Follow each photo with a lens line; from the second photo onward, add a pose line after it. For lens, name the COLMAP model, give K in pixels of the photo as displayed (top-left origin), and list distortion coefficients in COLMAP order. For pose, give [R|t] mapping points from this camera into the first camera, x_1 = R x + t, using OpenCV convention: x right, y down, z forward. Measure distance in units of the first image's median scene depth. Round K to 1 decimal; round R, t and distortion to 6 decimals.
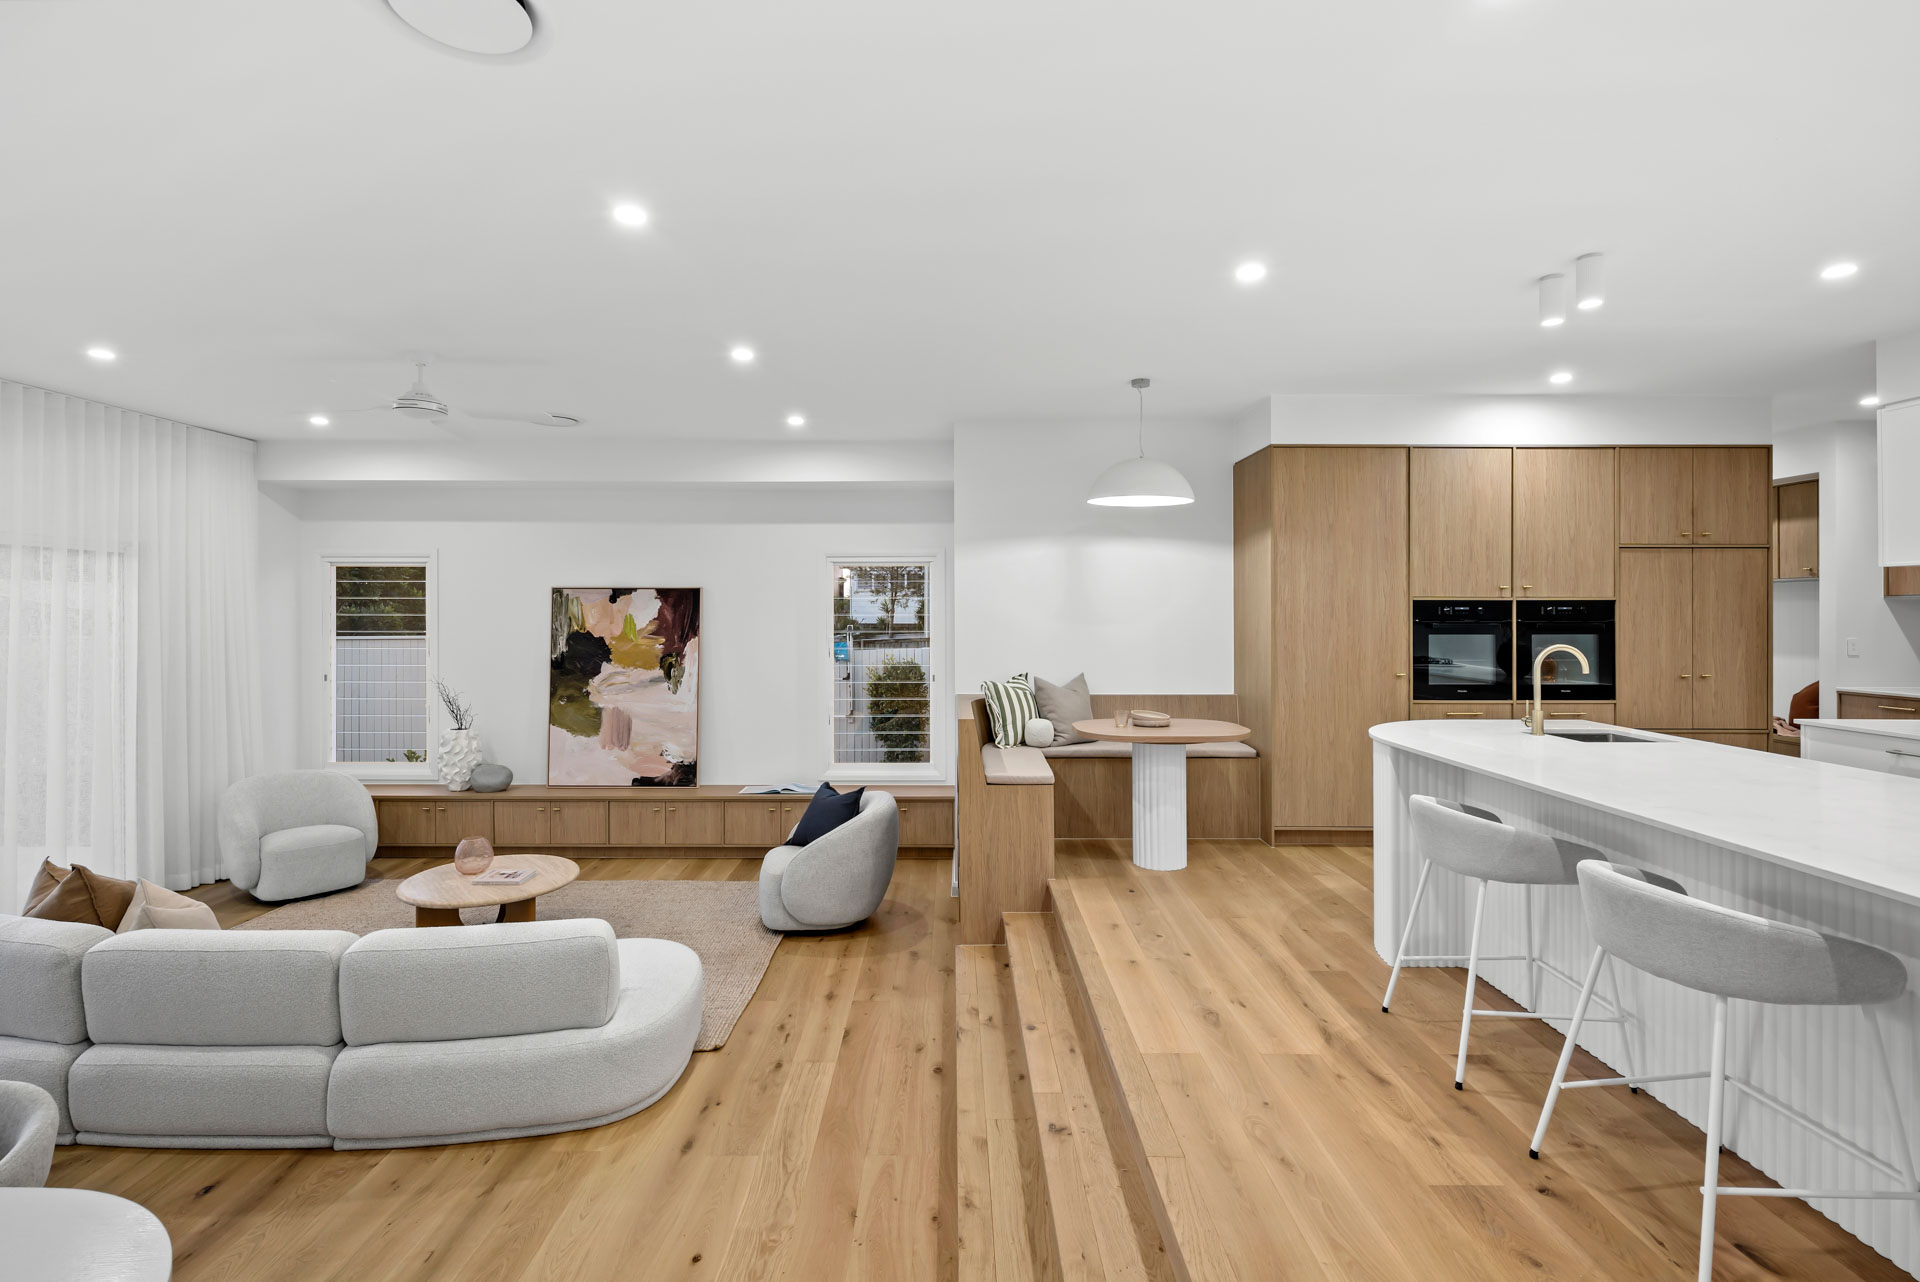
lens RADIAL K [[886.3, 0, 955.6], [0, 886.3, 609.5], [0, 0, 1]] dist [0.000259, -0.000111]
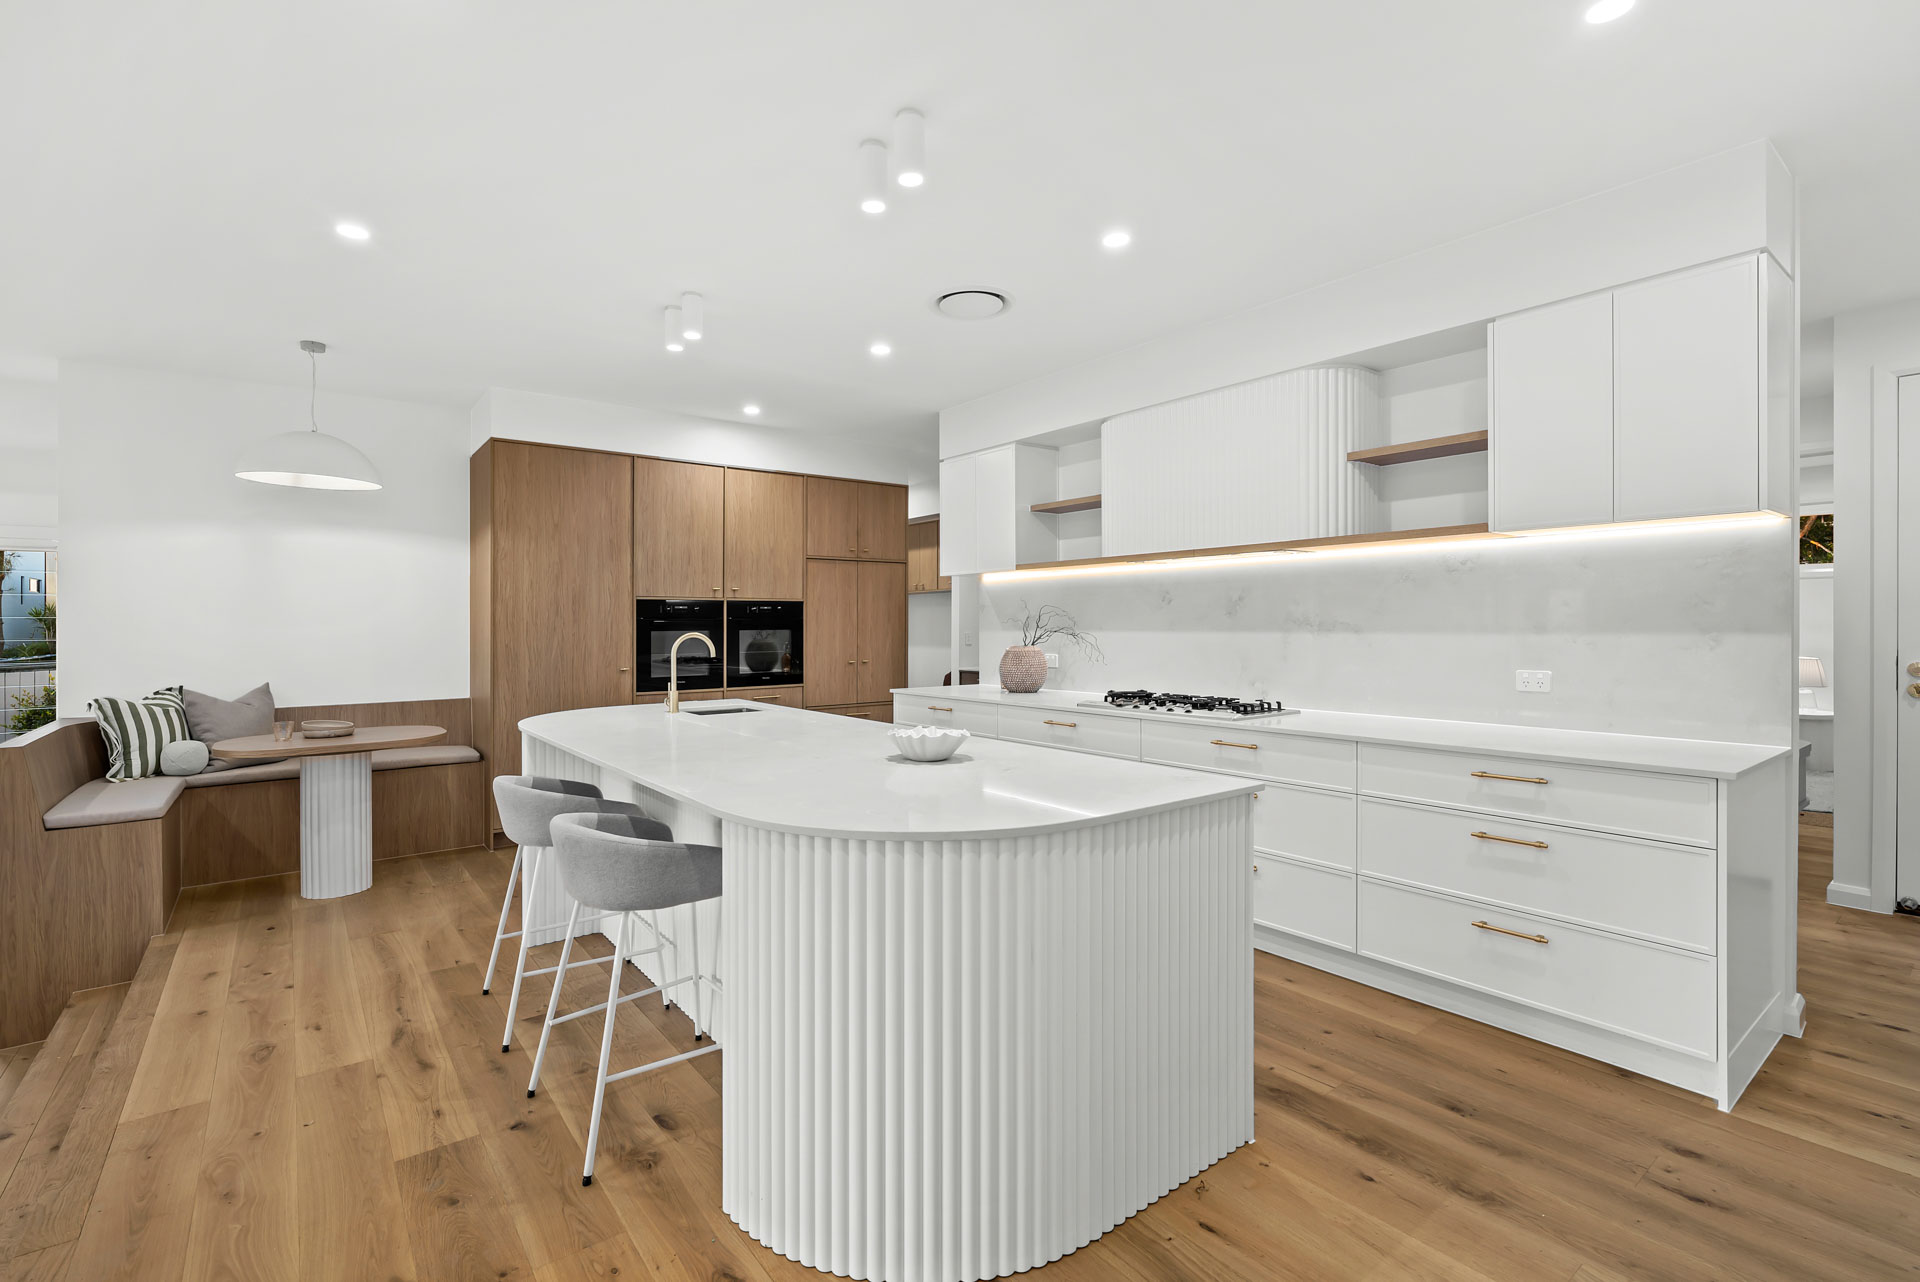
lens RADIAL K [[862.0, 0, 961.0], [0, 862.0, 625.7], [0, 0, 1]] dist [-0.000317, -0.000287]
pose [[0.788637, -0.004472, 0.614843, 0.187453], [0.003246, 0.999990, 0.003111, 0.019710], [-0.614851, -0.000458, 0.788643, -0.064781]]
